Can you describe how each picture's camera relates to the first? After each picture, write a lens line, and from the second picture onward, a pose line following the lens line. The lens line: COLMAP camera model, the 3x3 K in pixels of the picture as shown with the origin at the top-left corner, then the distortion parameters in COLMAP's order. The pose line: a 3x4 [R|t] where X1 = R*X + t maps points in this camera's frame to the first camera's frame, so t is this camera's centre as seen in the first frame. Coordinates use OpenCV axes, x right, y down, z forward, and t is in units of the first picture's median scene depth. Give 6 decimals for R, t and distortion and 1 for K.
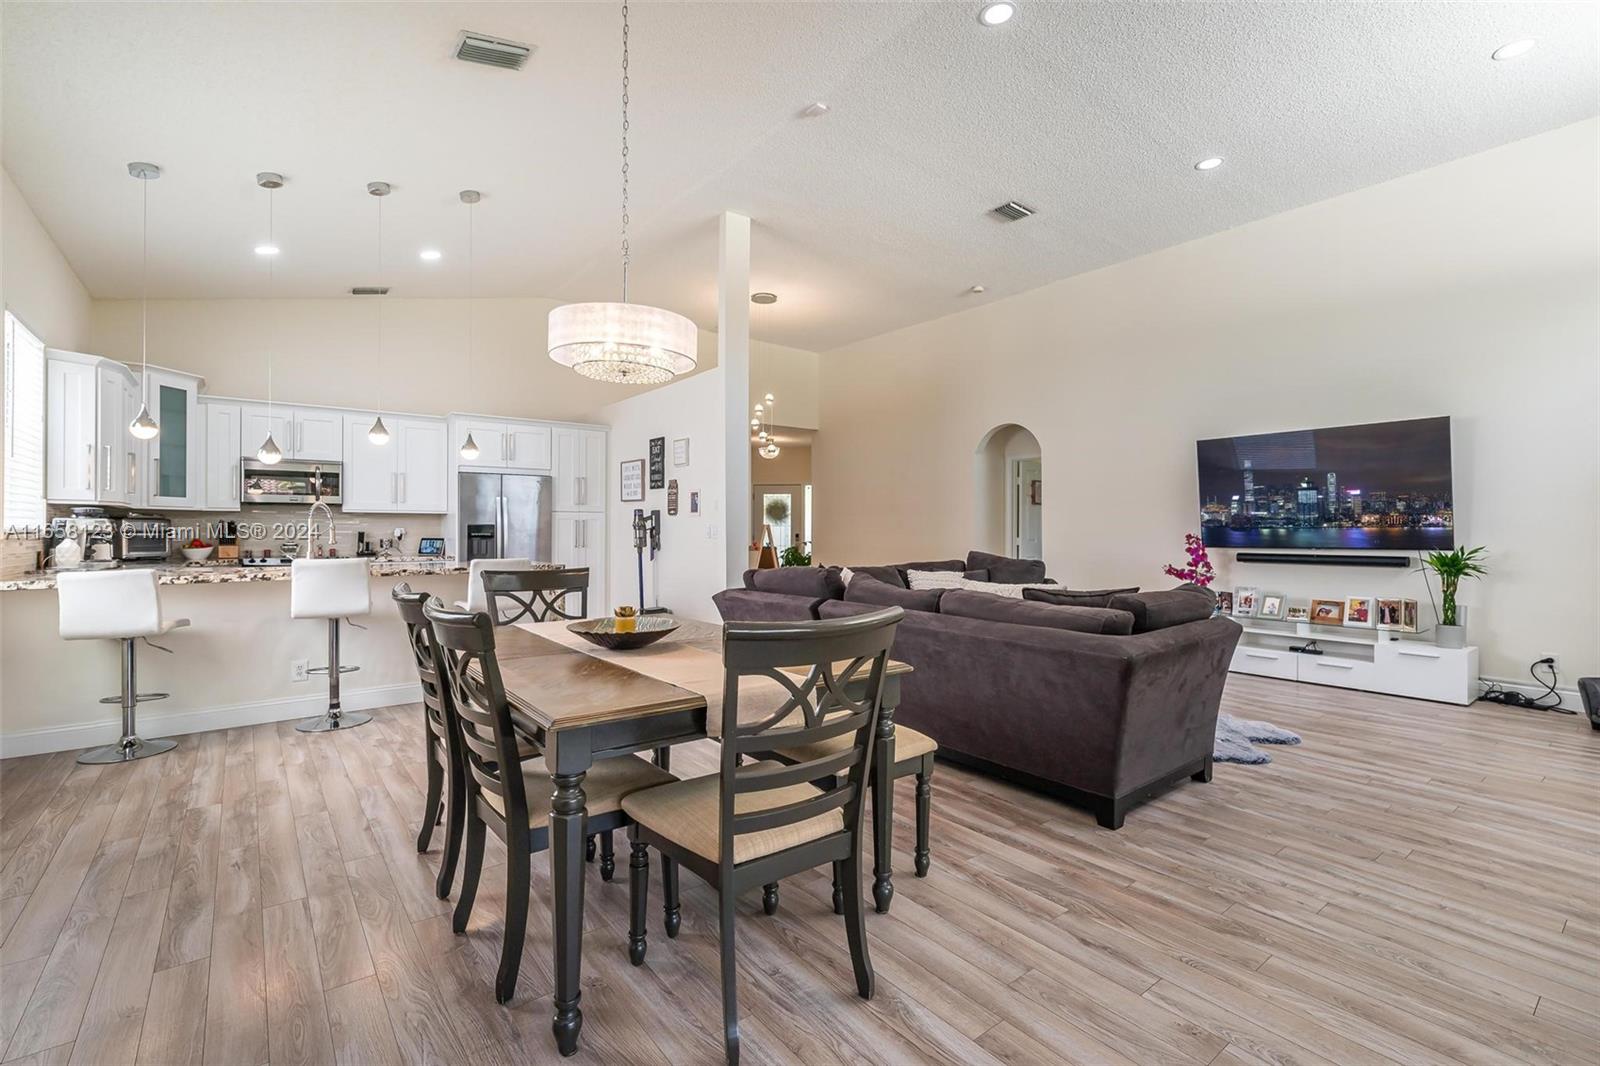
lens RADIAL K [[719.4, 0, 807.8], [0, 719.4, 522.6], [0, 0, 1]] dist [0.000096, 0.001004]
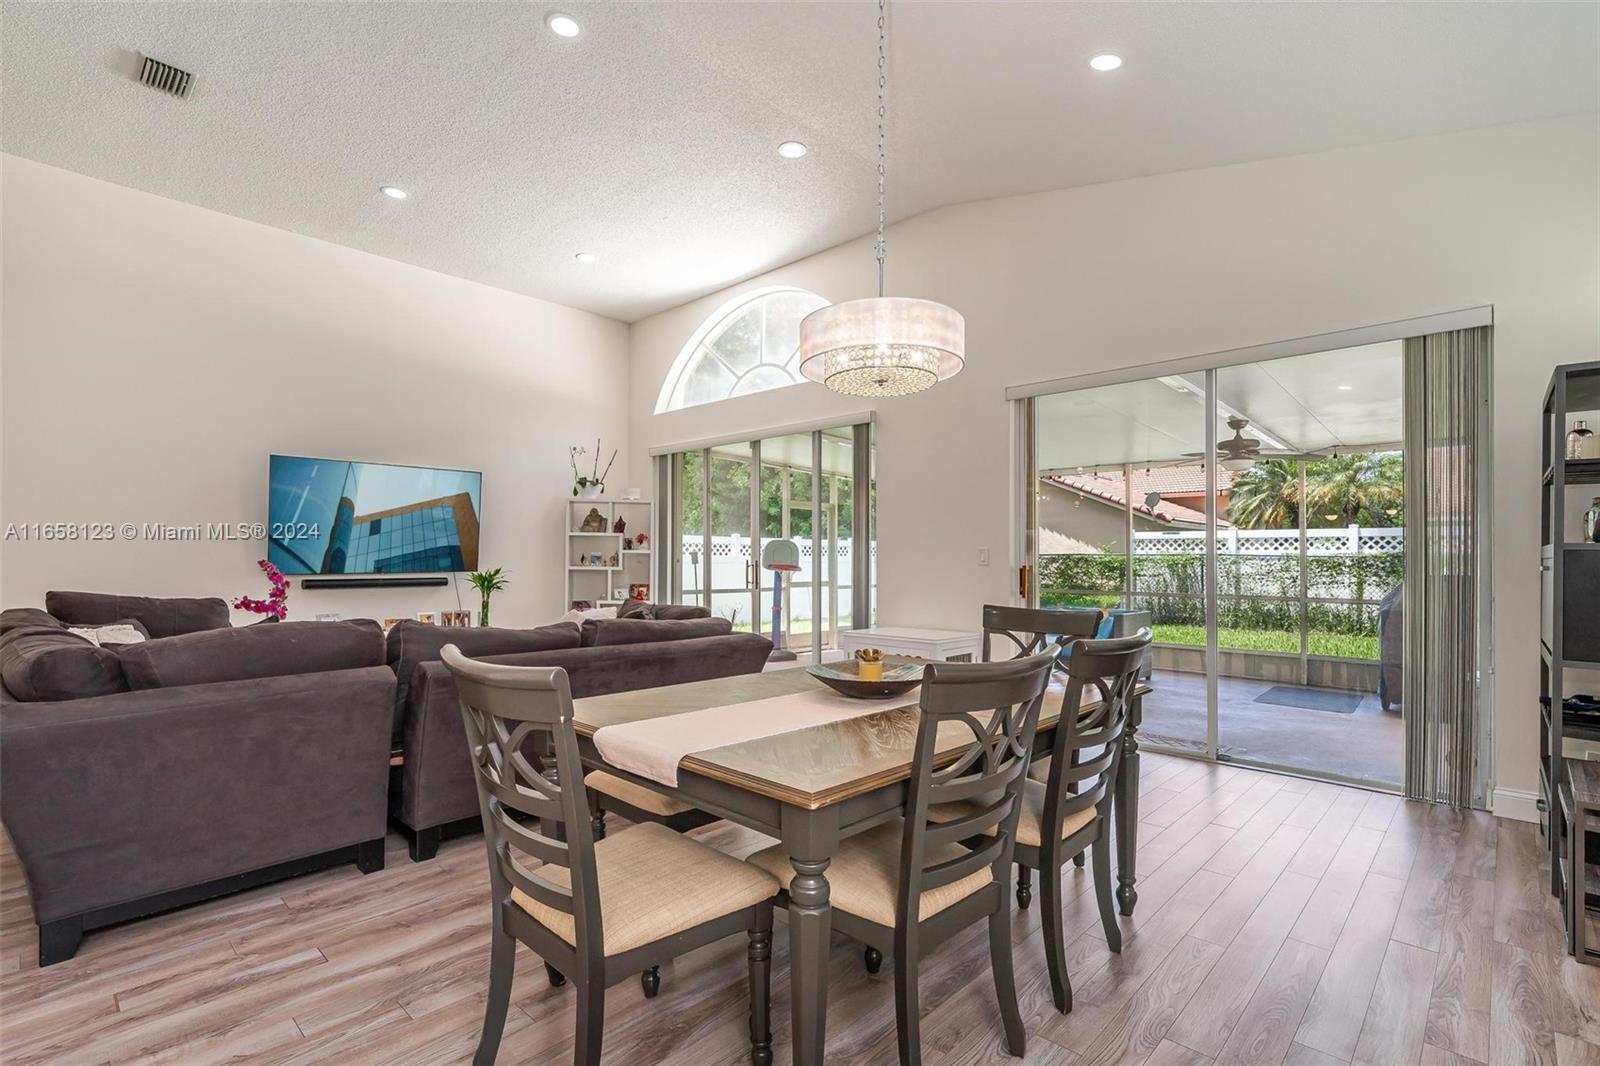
lens RADIAL K [[740.0, 0, 800.0], [0, 740.0, 533.0], [0, 0, 1]] dist [0.000078, 0.000180]
pose [[-0.142434, 0.030807, 0.989325, -0.531266], [-0.013019, 0.999371, -0.032994, 0.004669], [-0.989719, -0.017579, -0.141944, 0.570738]]
